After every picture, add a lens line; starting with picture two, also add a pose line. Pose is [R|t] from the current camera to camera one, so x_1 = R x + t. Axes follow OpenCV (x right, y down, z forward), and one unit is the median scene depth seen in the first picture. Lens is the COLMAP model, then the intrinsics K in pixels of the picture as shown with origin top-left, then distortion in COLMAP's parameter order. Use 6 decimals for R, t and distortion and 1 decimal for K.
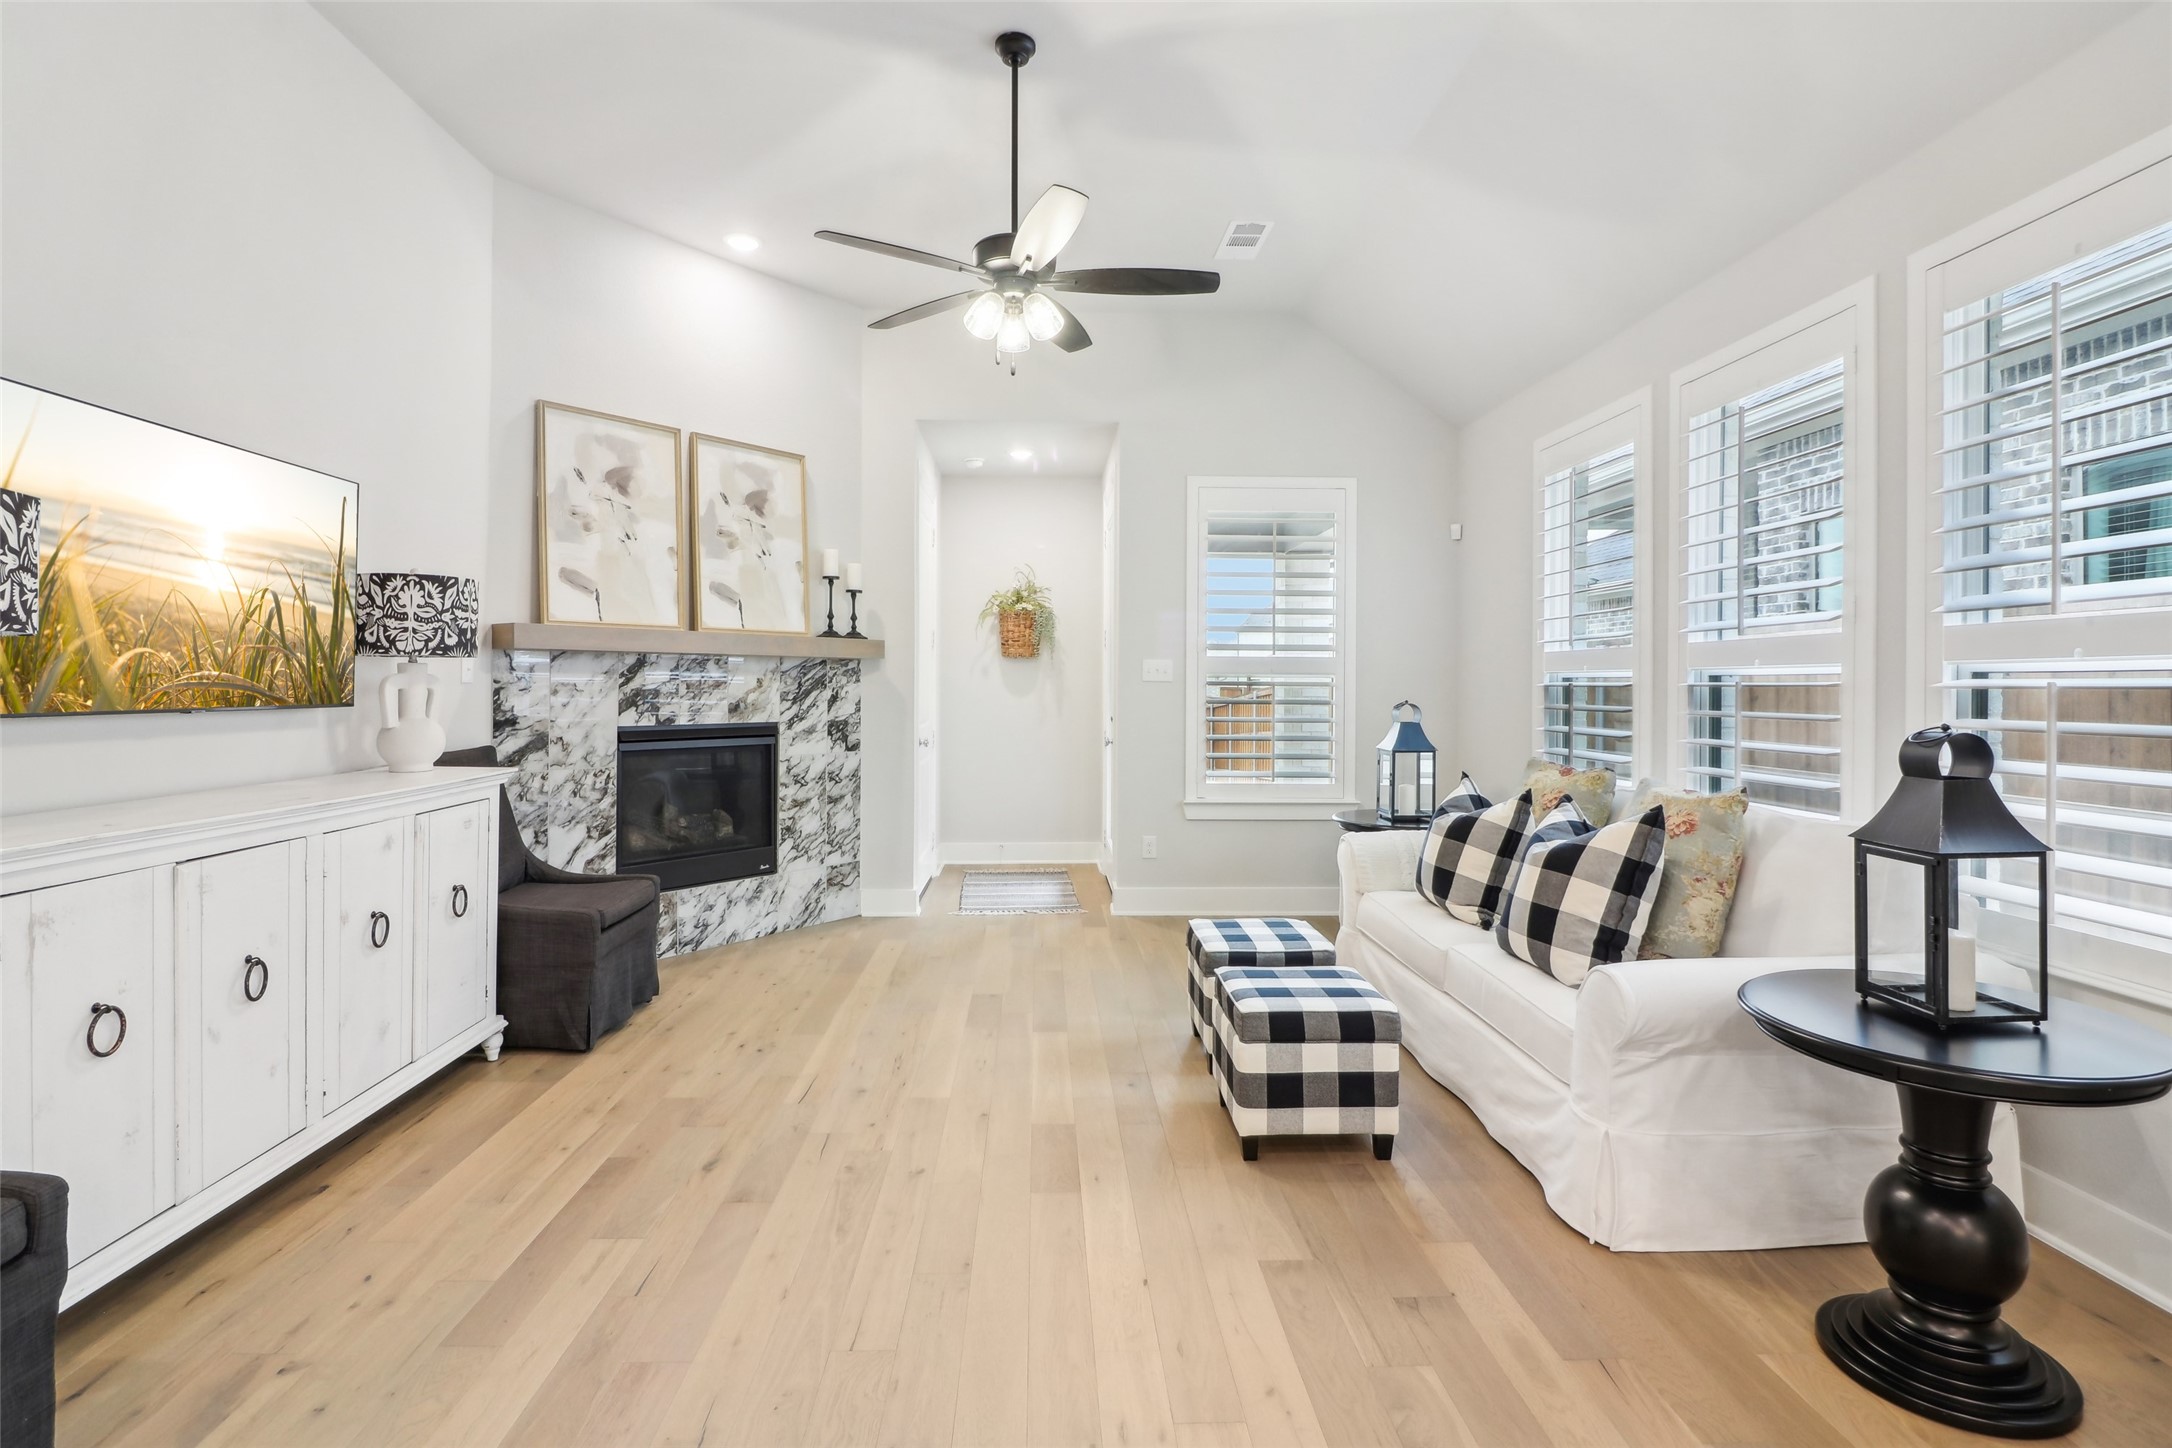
lens RADIAL K [[1038.0, 0, 1078.9], [0, 1038.0, 673.8], [0, 0, 1]] dist [0.006022, -0.013742]
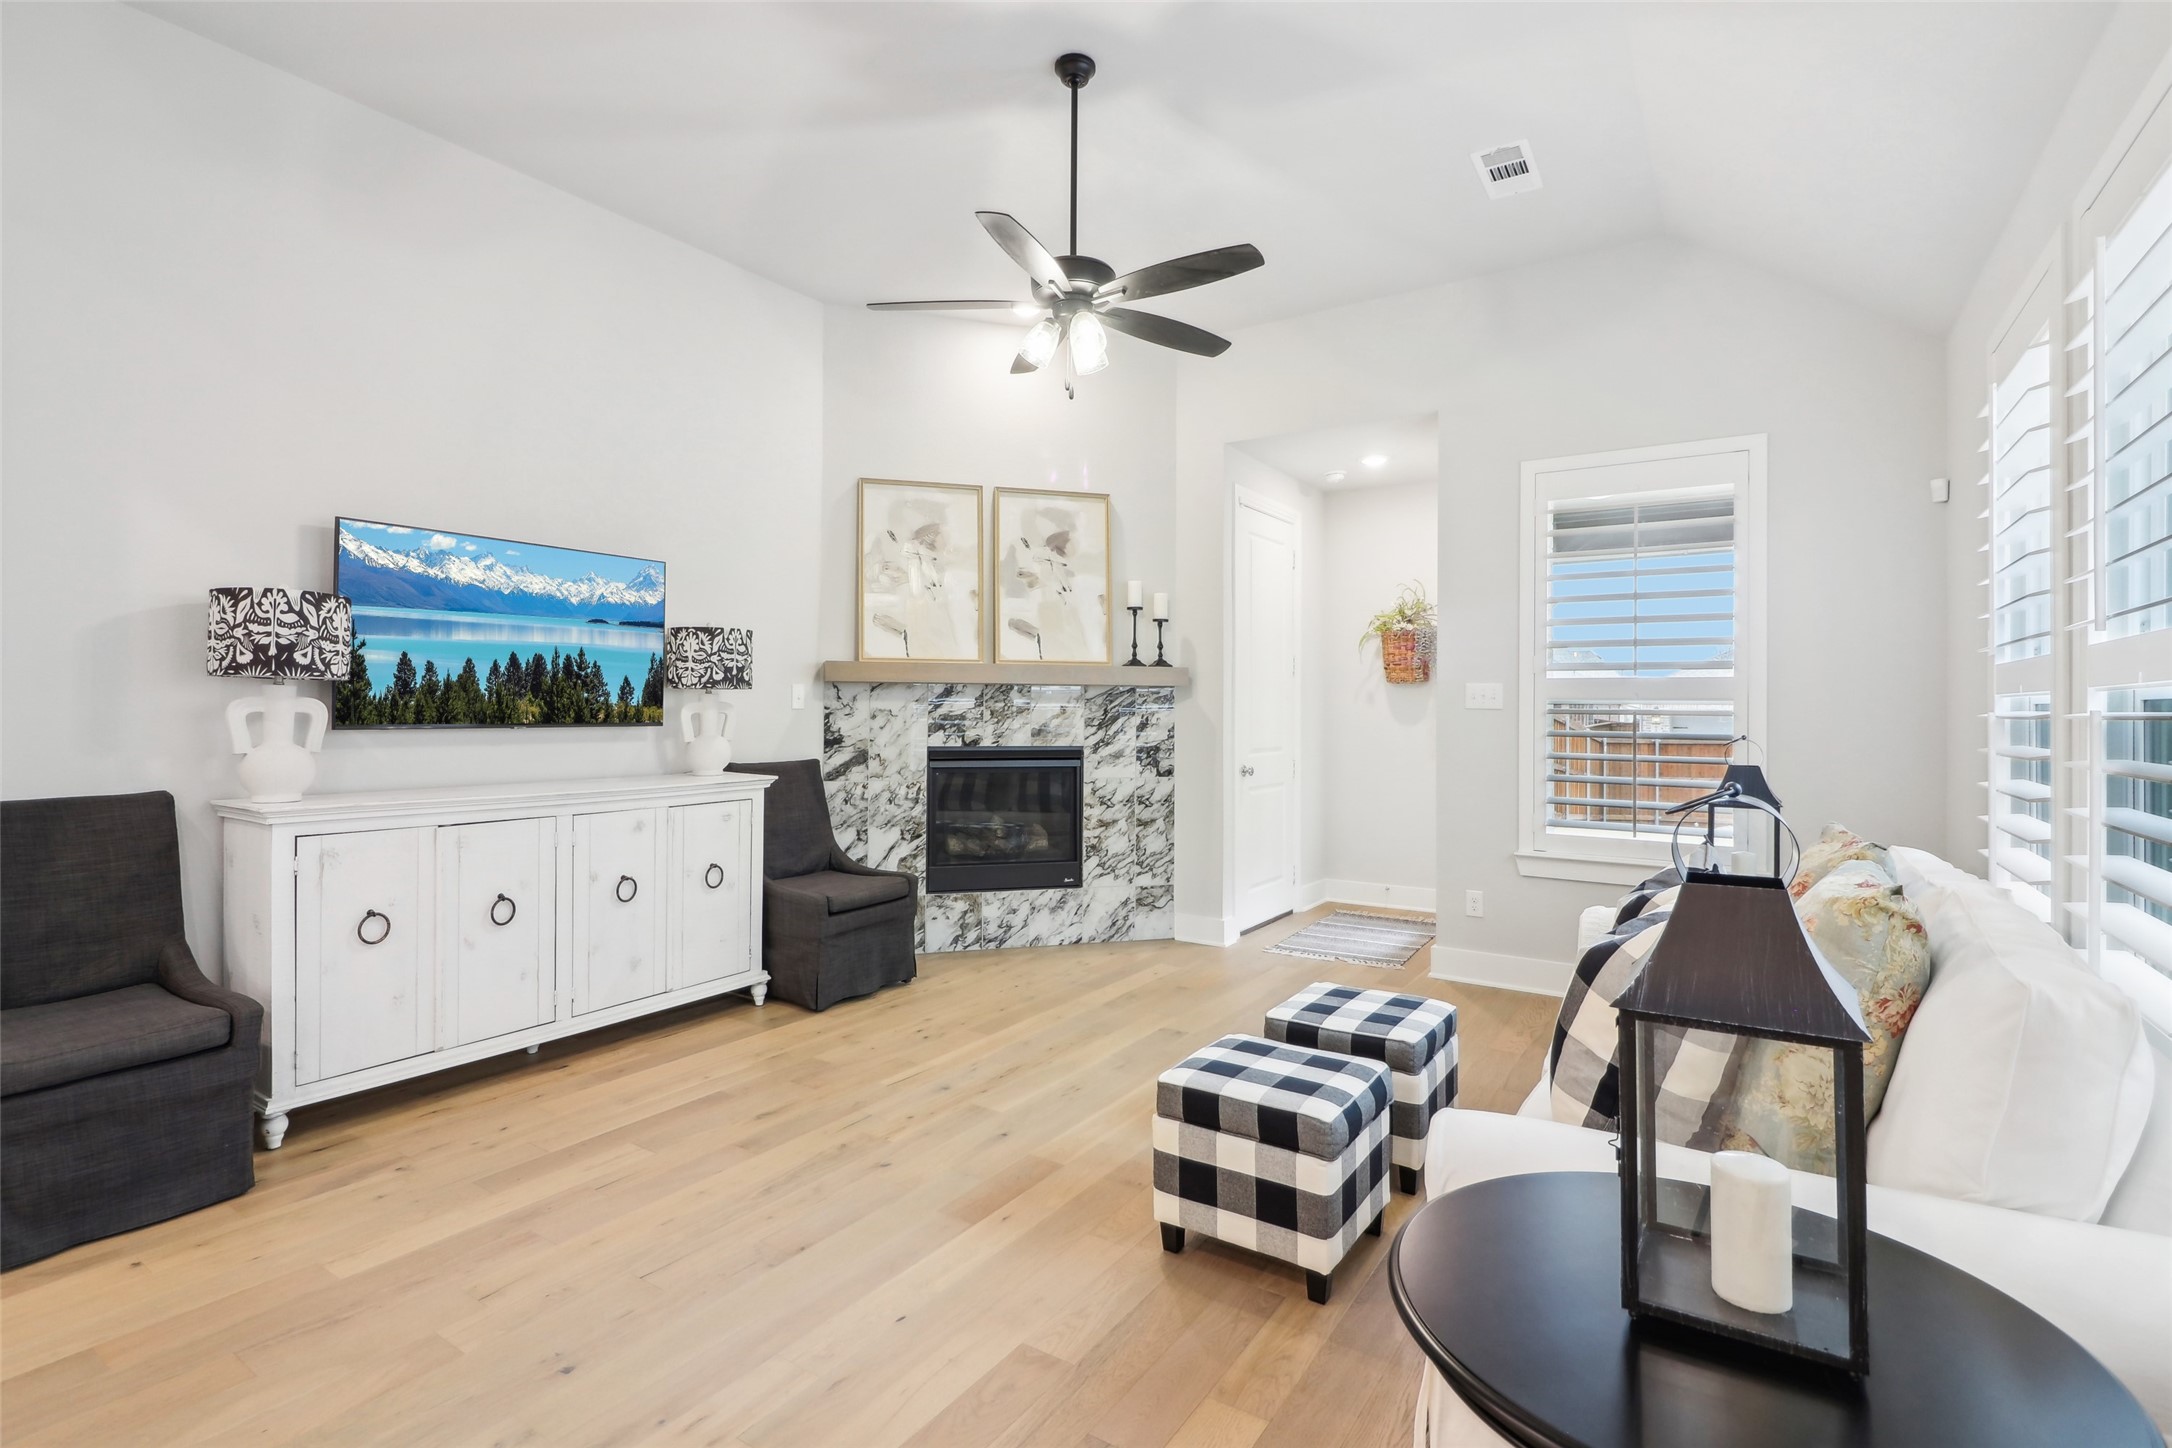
lens RADIAL K [[1038.0, 0, 1076.3], [0, 1038.0, 700.2], [0, 0, 1]] dist [0.006022, -0.013742]
pose [[0.812958, -0.003219, -0.582313, 0.379713], [0.002776, 0.999995, -0.001653, 0.000868], [0.582315, -0.000273, 0.812963, 0.145962]]
